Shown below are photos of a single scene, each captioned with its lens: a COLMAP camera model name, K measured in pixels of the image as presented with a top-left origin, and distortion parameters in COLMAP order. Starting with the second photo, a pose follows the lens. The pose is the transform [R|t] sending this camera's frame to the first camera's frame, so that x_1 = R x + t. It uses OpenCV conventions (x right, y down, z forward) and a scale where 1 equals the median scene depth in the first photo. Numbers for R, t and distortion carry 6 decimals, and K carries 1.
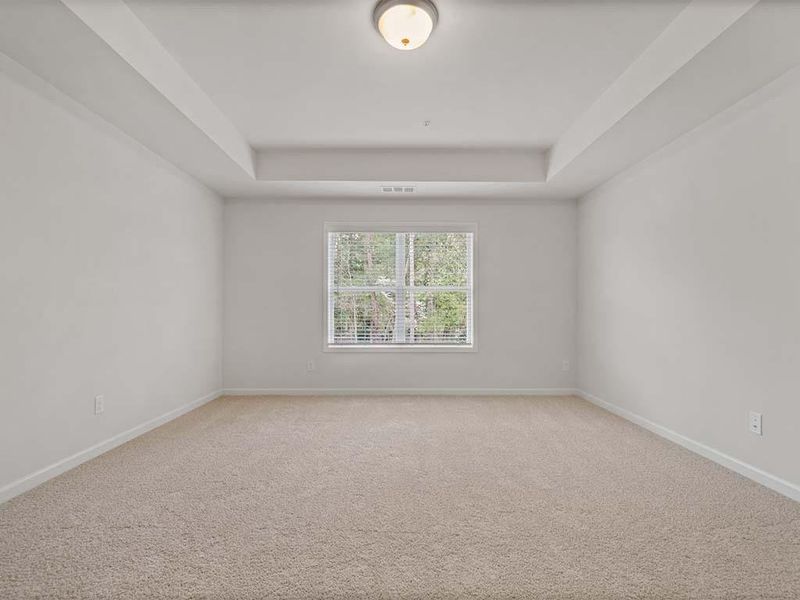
lens RADIAL K [[390.9, 0, 400.0], [0, 390.9, 300.0], [0, 0, 1]] dist [0.001949, 0.000597]
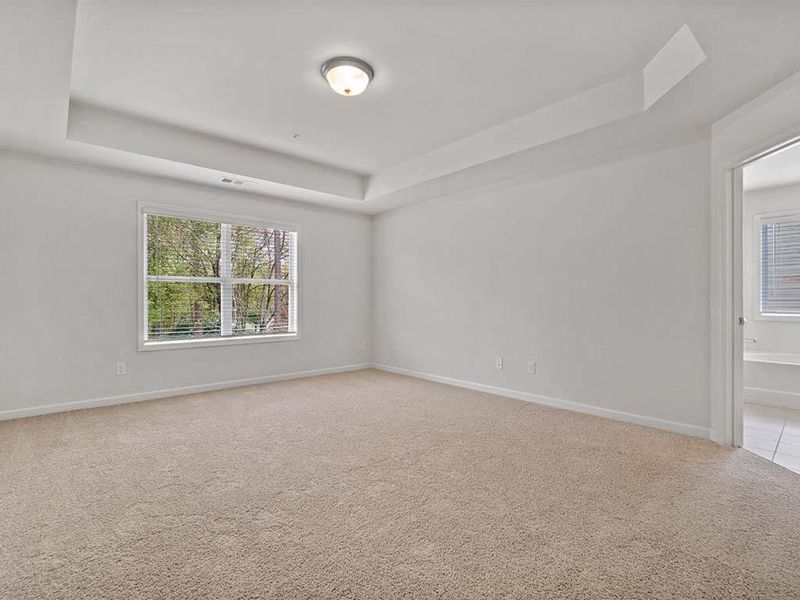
lens RADIAL K [[390.9, 0, 400.0], [0, 390.9, 300.0], [0, 0, 1]] dist [0.001949, 0.000597]
pose [[0.757377, -0.002337, 0.652974, -0.325491], [-0.014259, 0.999696, 0.020117, -0.007033], [-0.652823, -0.024546, 0.757113, -0.039684]]
